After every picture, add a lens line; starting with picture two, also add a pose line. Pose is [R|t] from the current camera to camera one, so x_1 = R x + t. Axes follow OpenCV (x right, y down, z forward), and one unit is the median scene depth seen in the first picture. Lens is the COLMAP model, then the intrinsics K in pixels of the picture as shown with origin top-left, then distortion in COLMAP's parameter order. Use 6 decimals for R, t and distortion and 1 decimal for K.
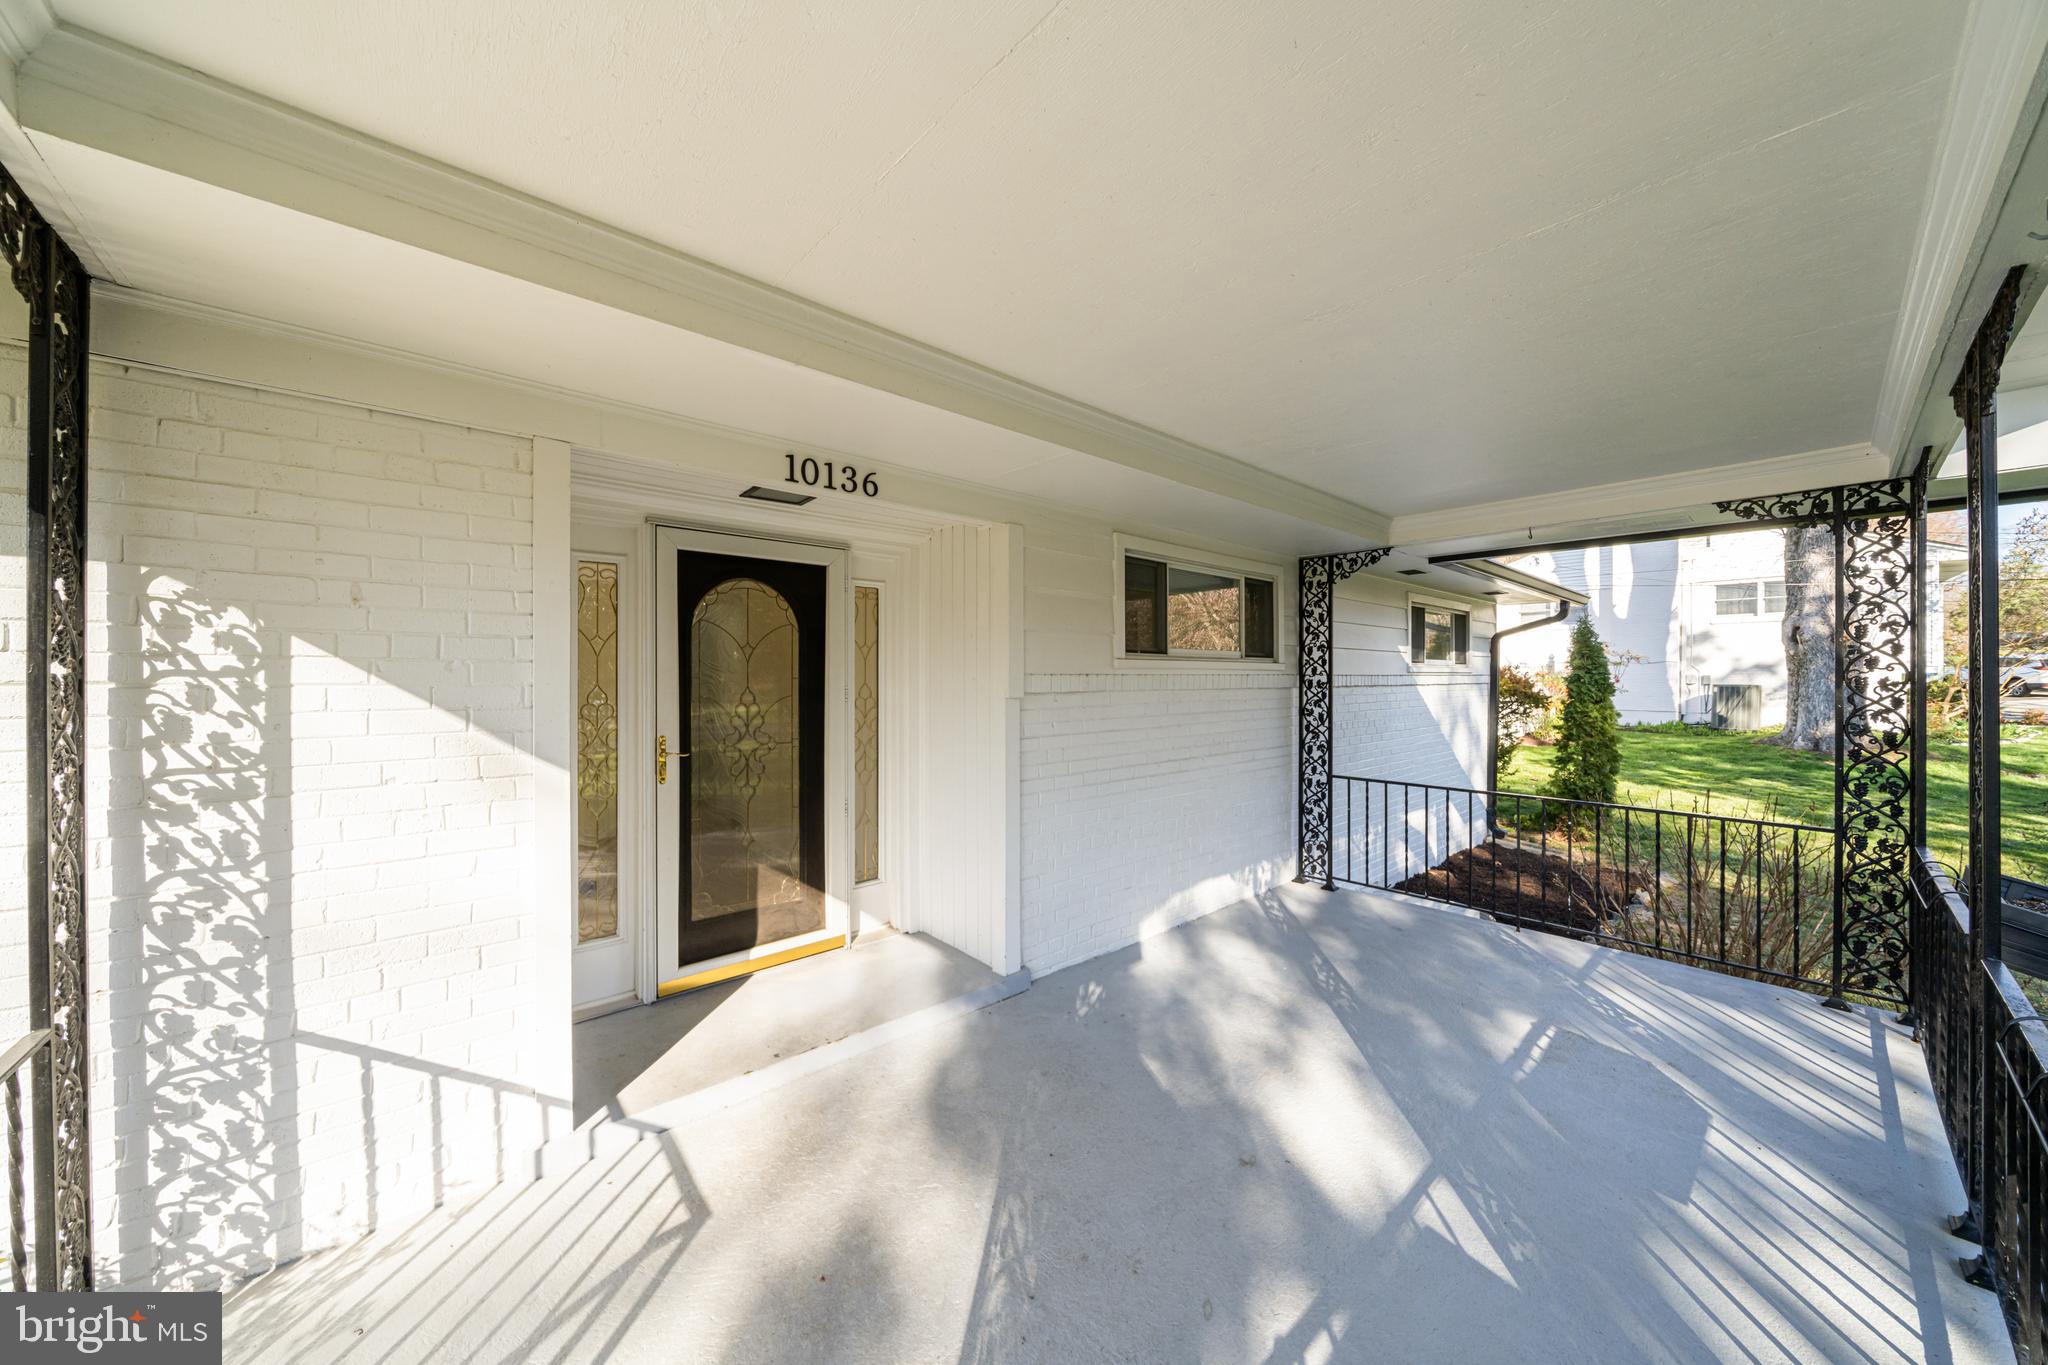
lens RADIAL K [[717.0, 0, 991.3], [0, 717.0, 672.6], [0, 0, 1]] dist [-0.007552, -0.000011]
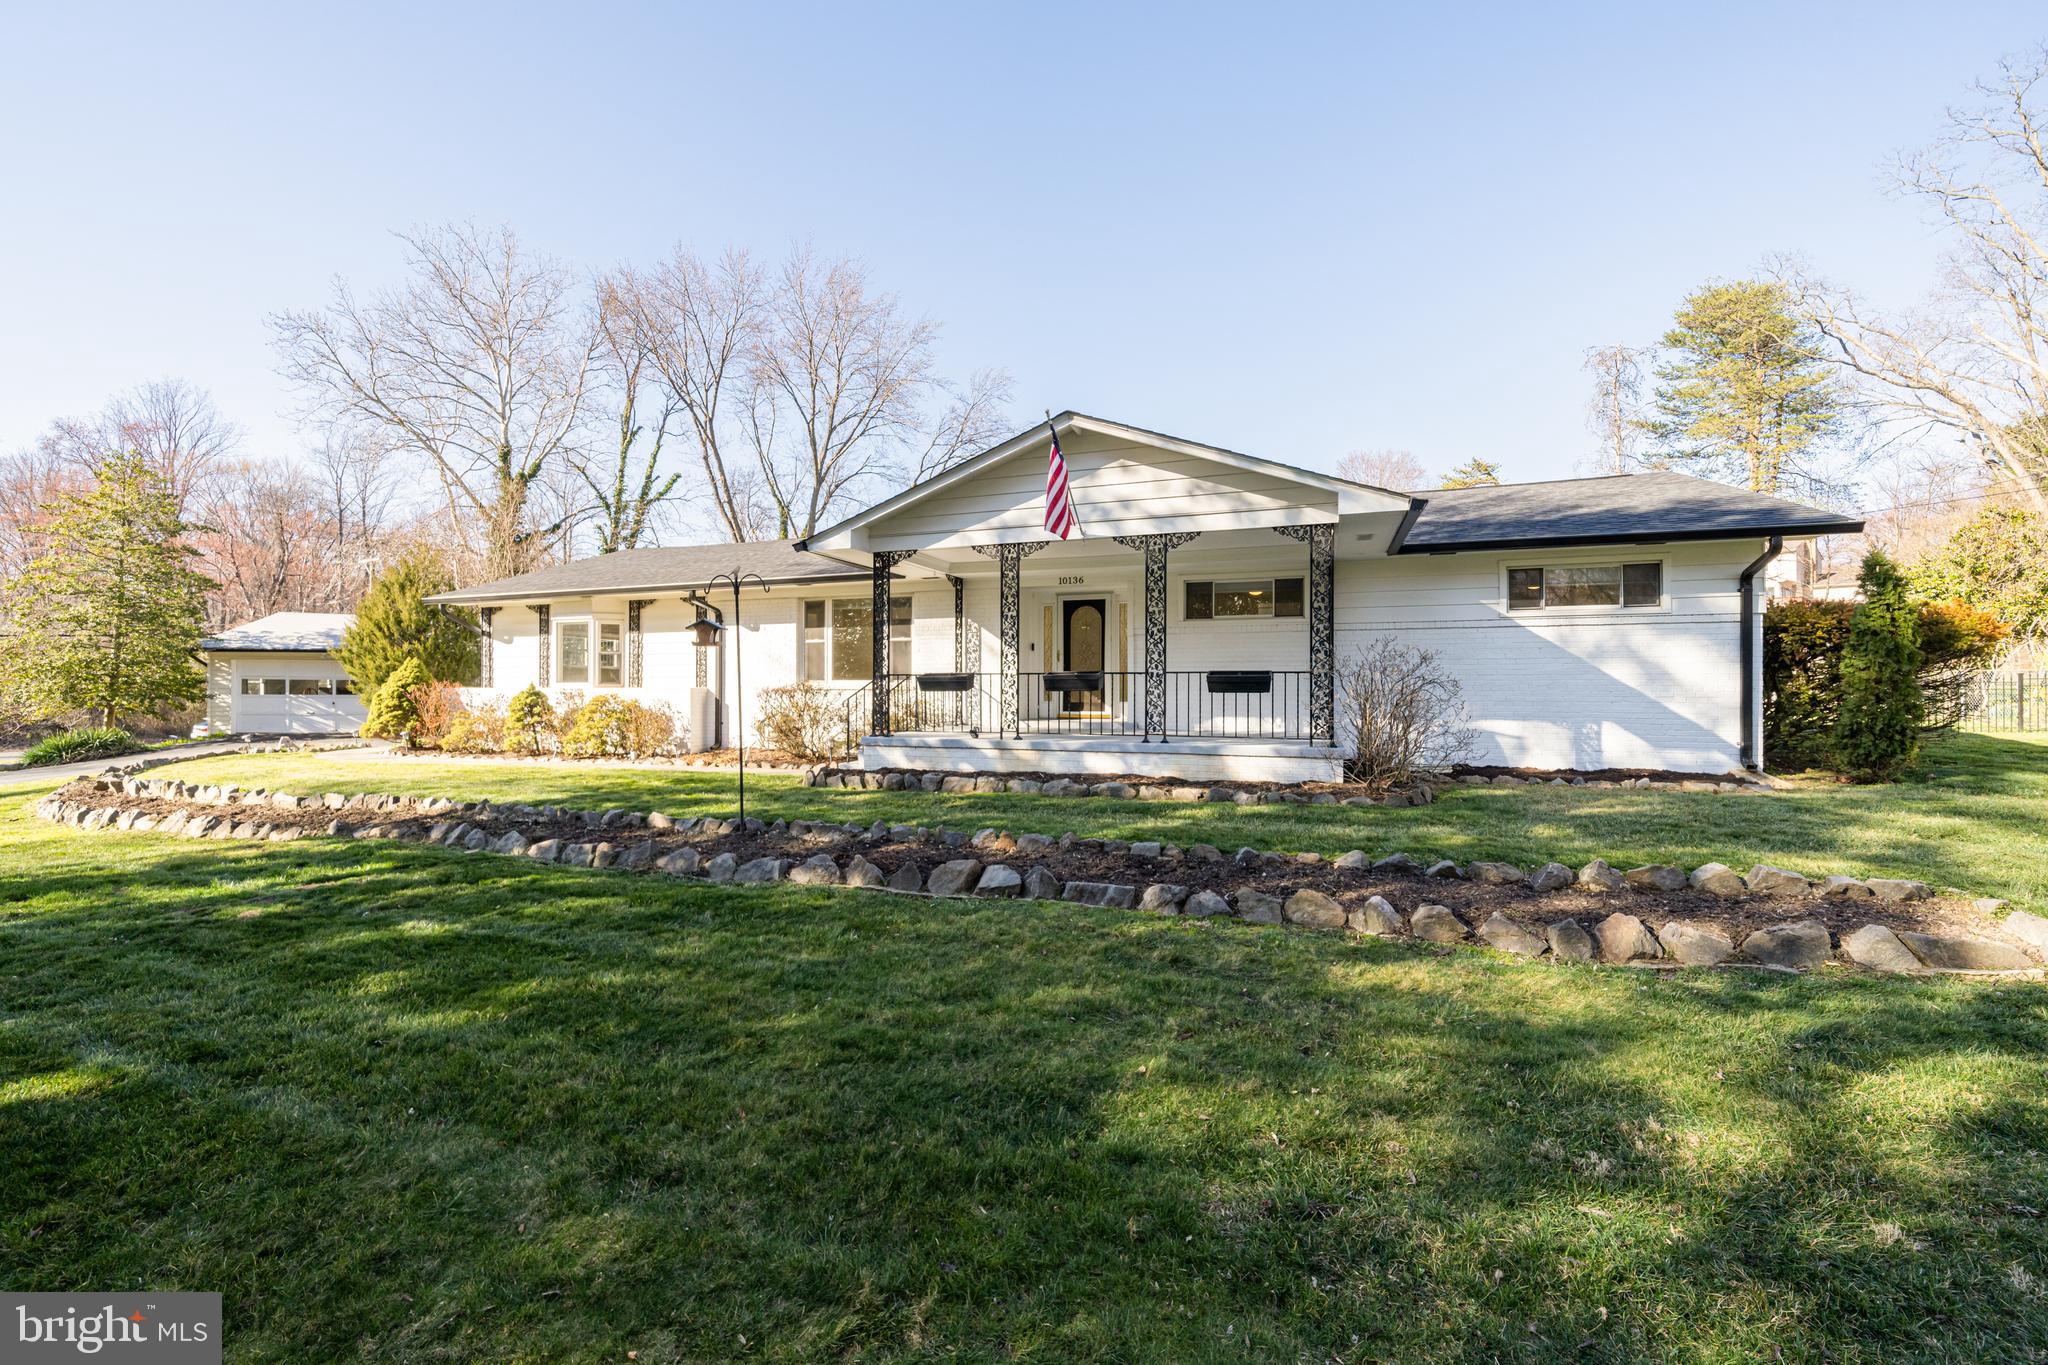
lens RADIAL K [[799.0, 0, 1026.3], [0, 799.0, 674.8], [0, 0, 1]] dist [-0.004528, -0.000065]
pose [[0.487628, -0.014076, -0.872938, 1.892344], [0.002787, 0.999890, -0.014567, 0.168265], [0.873047, 0.004671, 0.487614, -0.728287]]
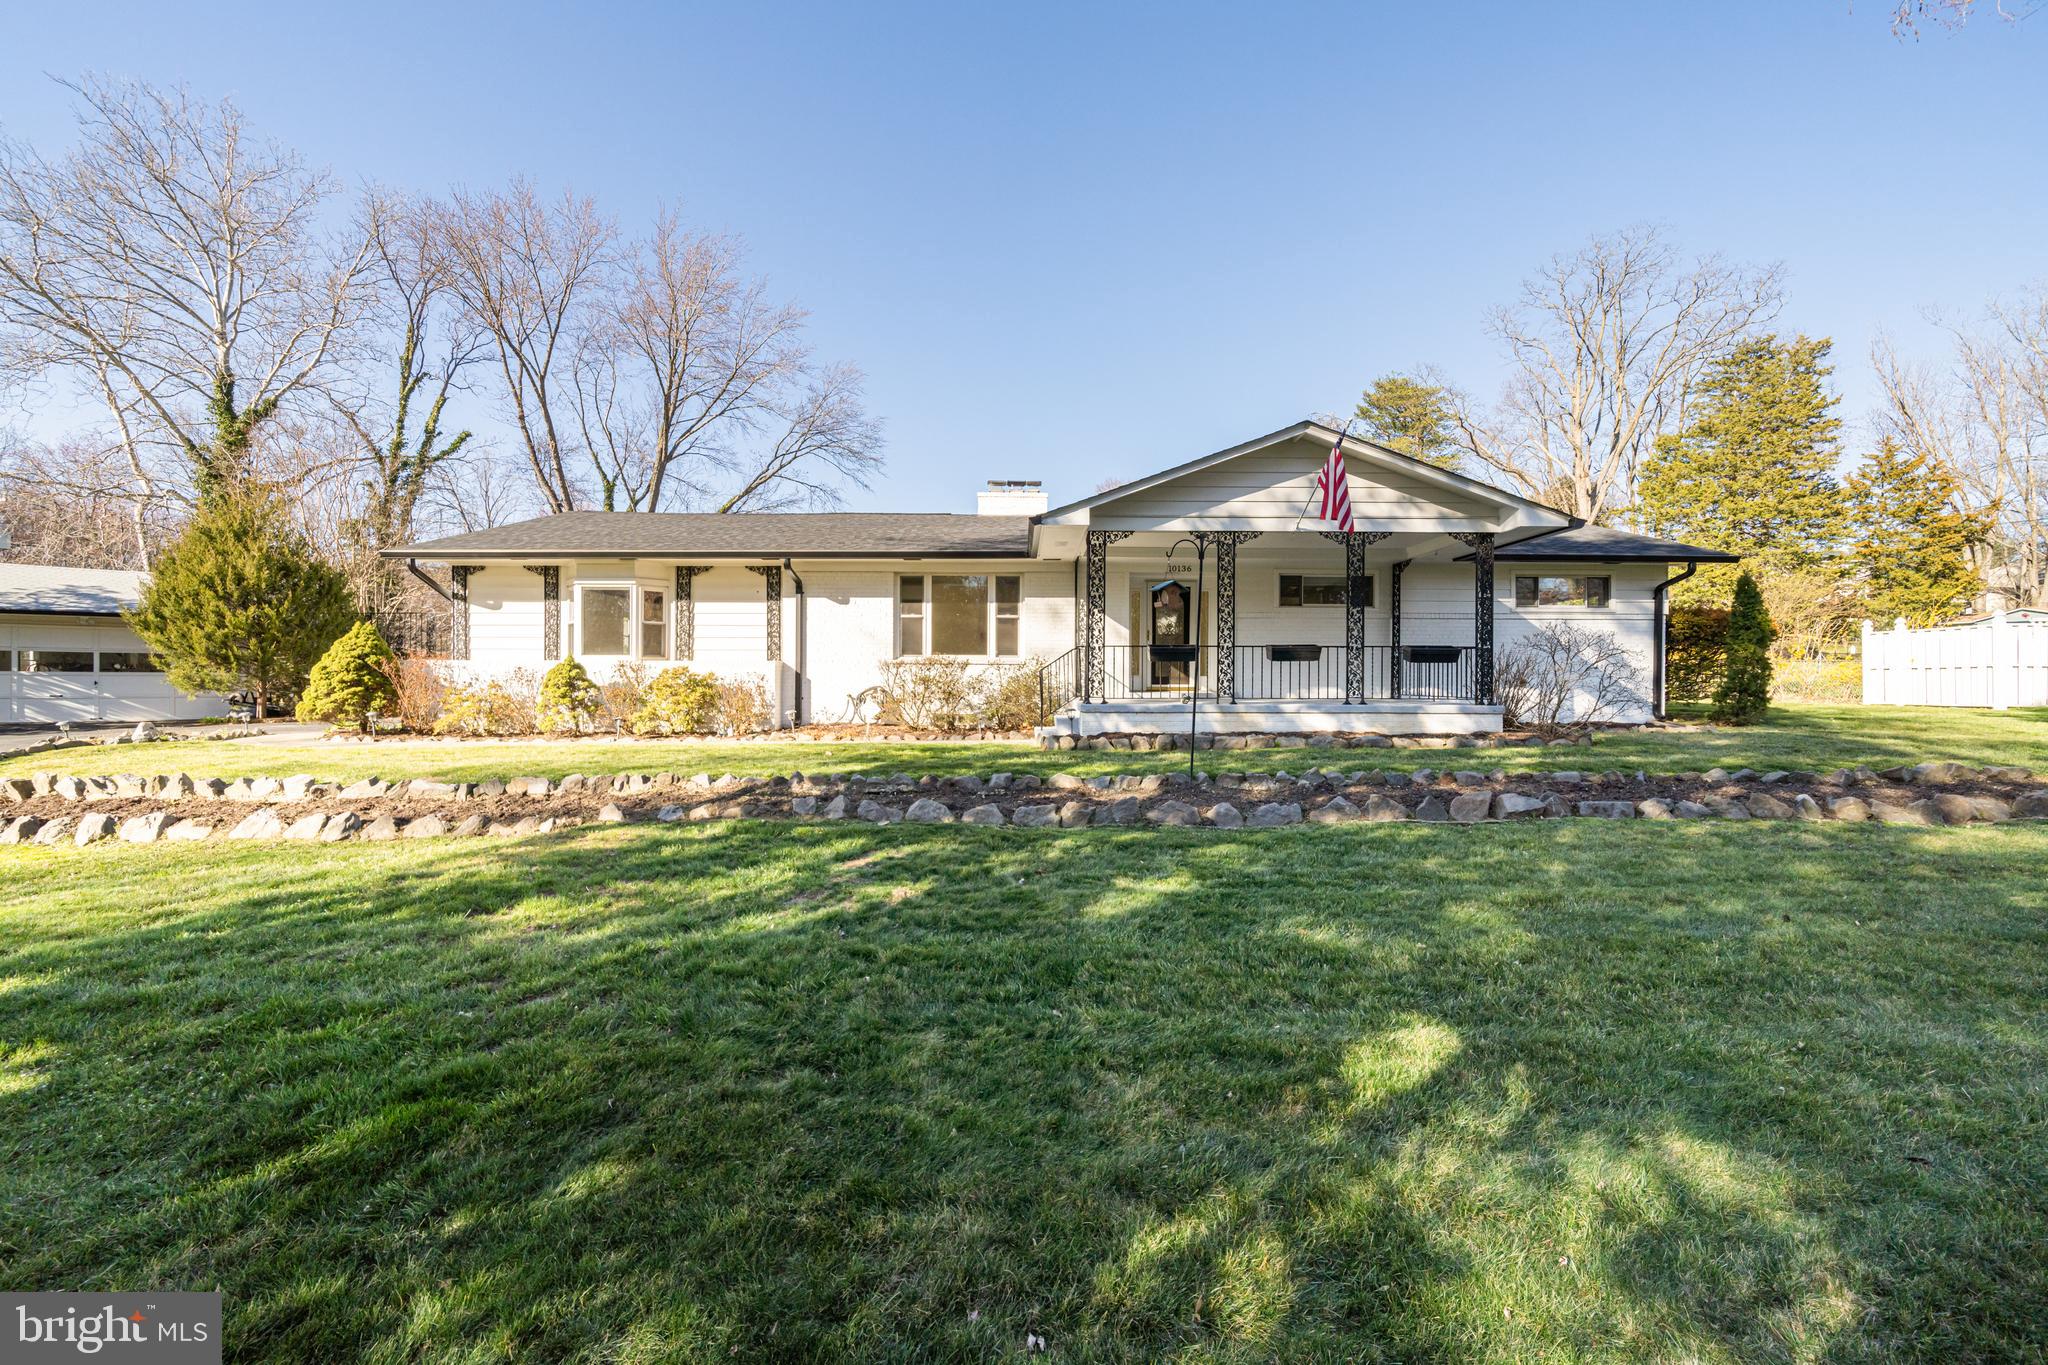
lens RADIAL K [[719.8, 0, 1024.0], [0, 719.8, 682.5], [0, 0, 1]] dist [-0.005562, -0.000037]
pose [[0.752844, 0.007951, -0.658151, 1.092536], [-0.001118, 0.999941, 0.010802, 0.214807], [0.658198, -0.007396, 0.752809, -1.654491]]
